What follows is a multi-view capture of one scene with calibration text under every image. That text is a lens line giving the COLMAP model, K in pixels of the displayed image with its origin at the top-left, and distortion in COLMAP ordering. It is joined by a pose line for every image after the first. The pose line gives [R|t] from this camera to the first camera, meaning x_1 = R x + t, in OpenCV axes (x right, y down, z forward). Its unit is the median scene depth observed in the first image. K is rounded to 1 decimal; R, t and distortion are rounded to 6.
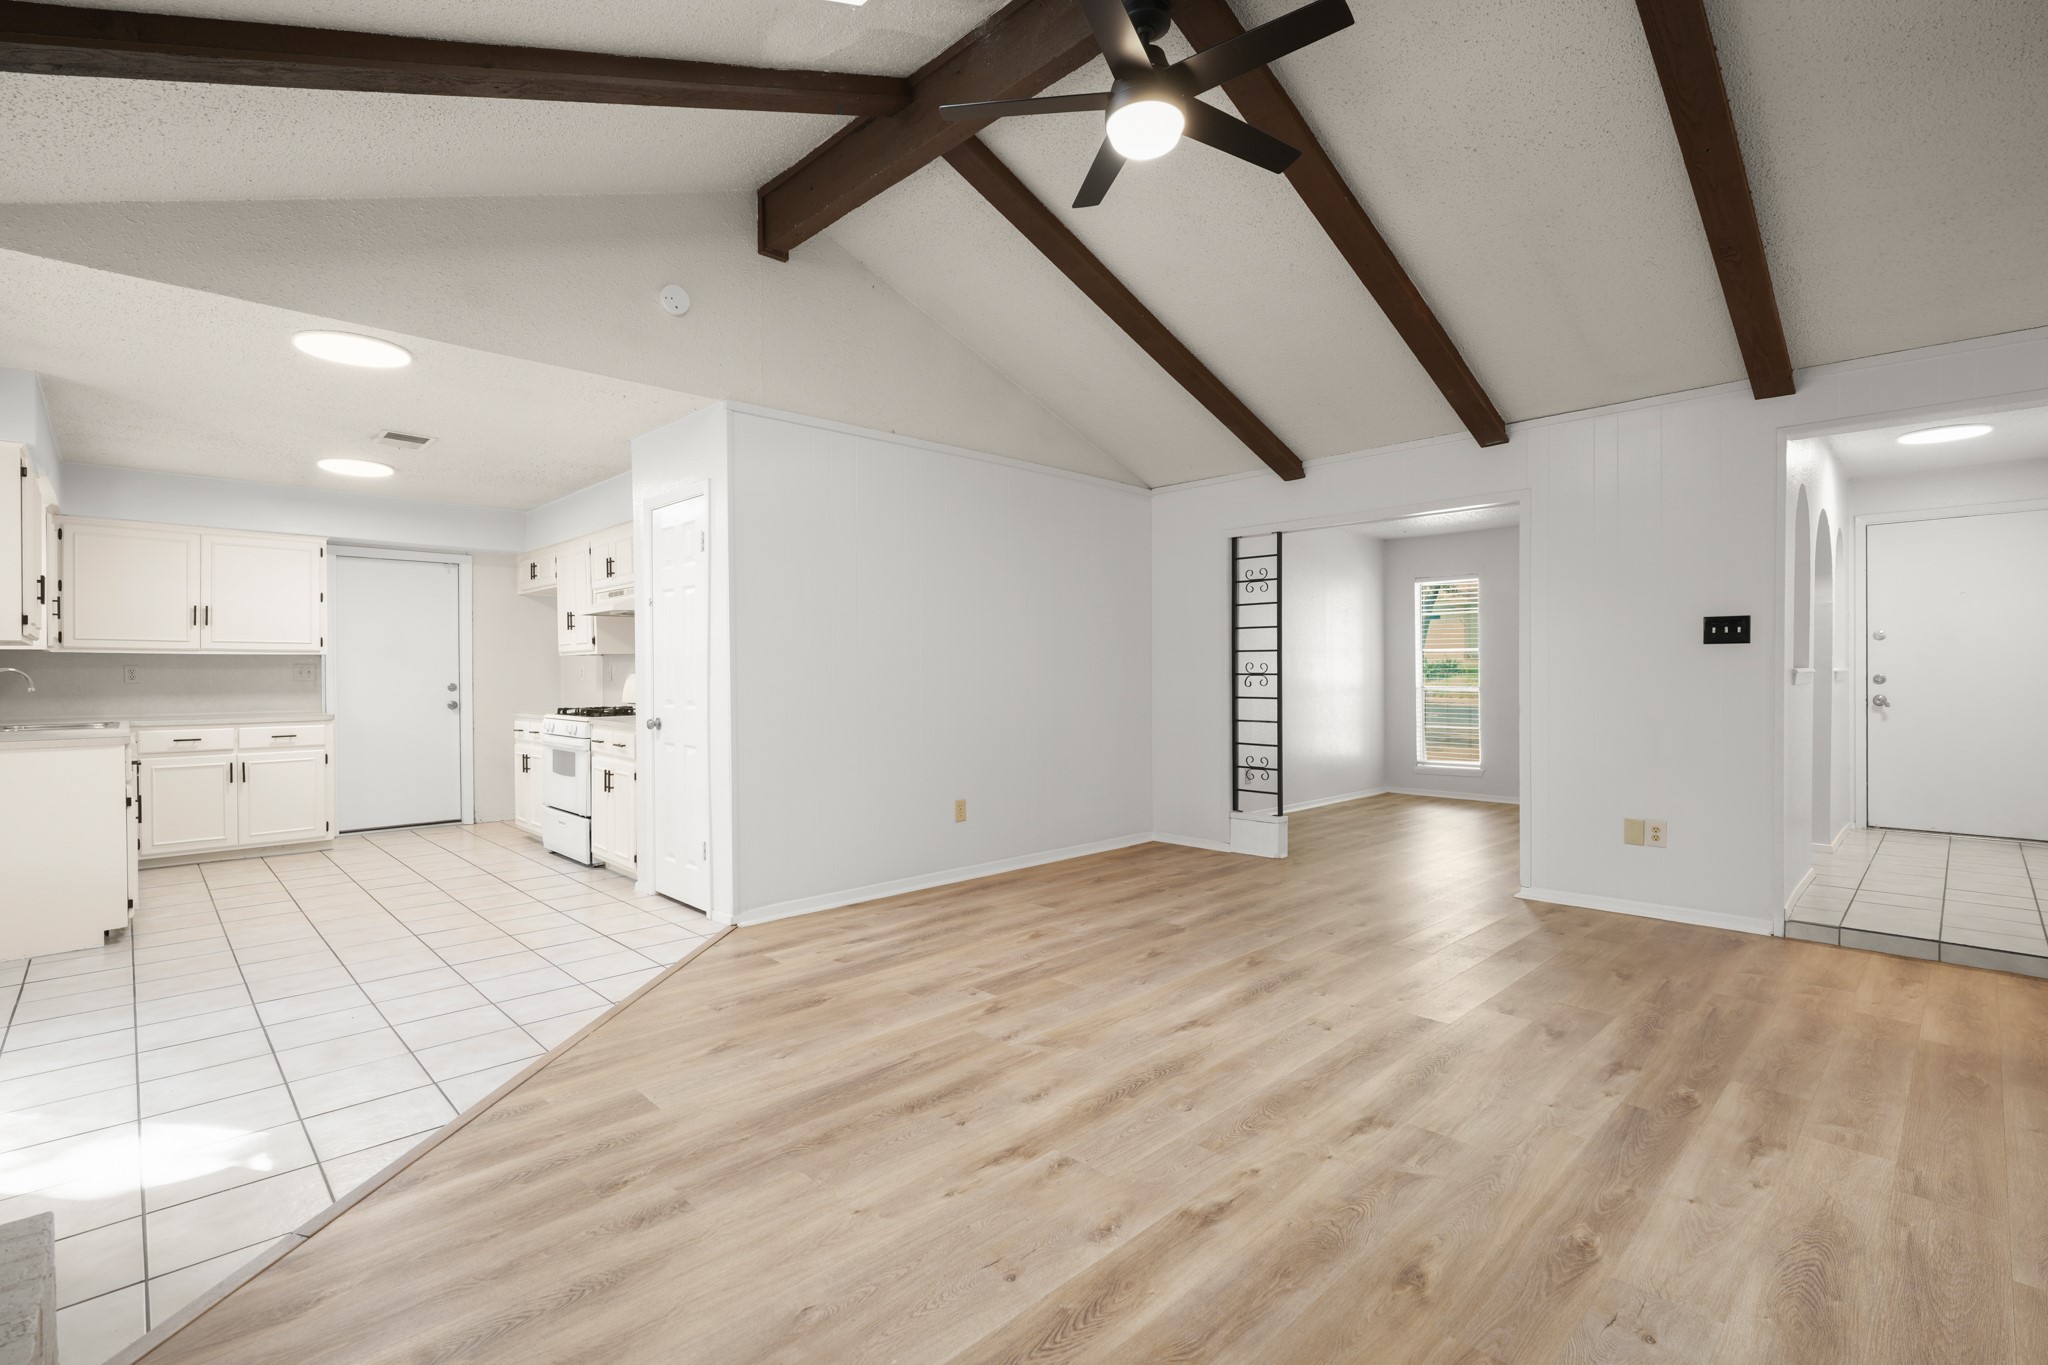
lens RADIAL K [[927.5, 0, 1024.7], [0, 927.5, 679.6], [0, 0, 1]] dist [-0.003722, -0.000224]
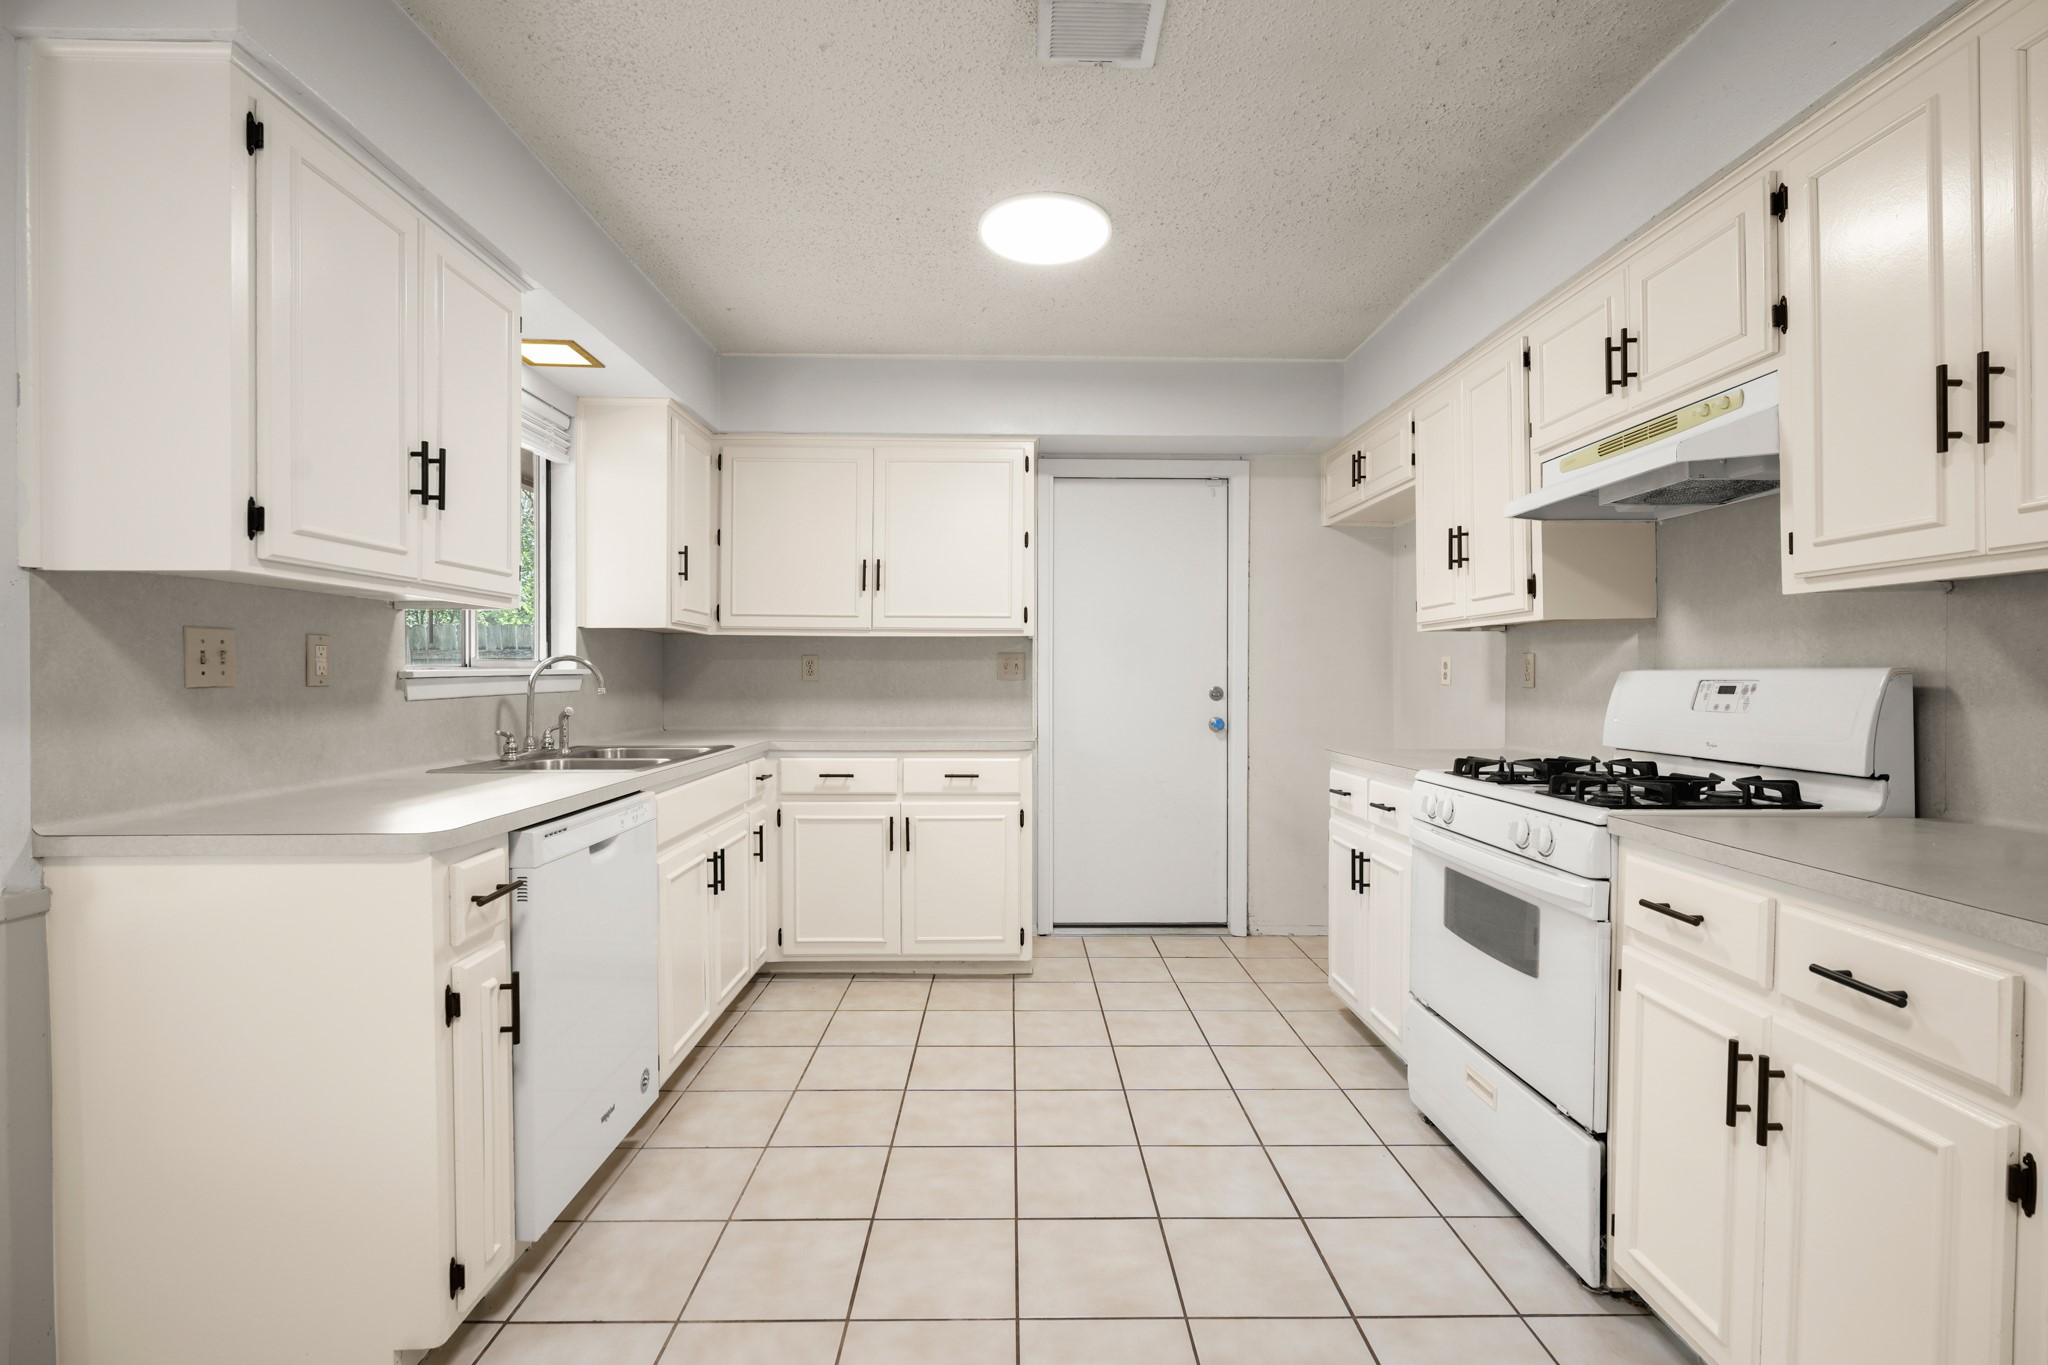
lens RADIAL K [[927.5, 0, 1023.7], [0, 927.5, 677.1], [0, 0, 1]] dist [-0.003722, -0.000224]
pose [[0.727546, 0.009135, -0.685998, -0.366616], [-0.011049, 0.999938, 0.001598, -0.001603], [0.685970, 0.006417, 0.727602, 0.589843]]
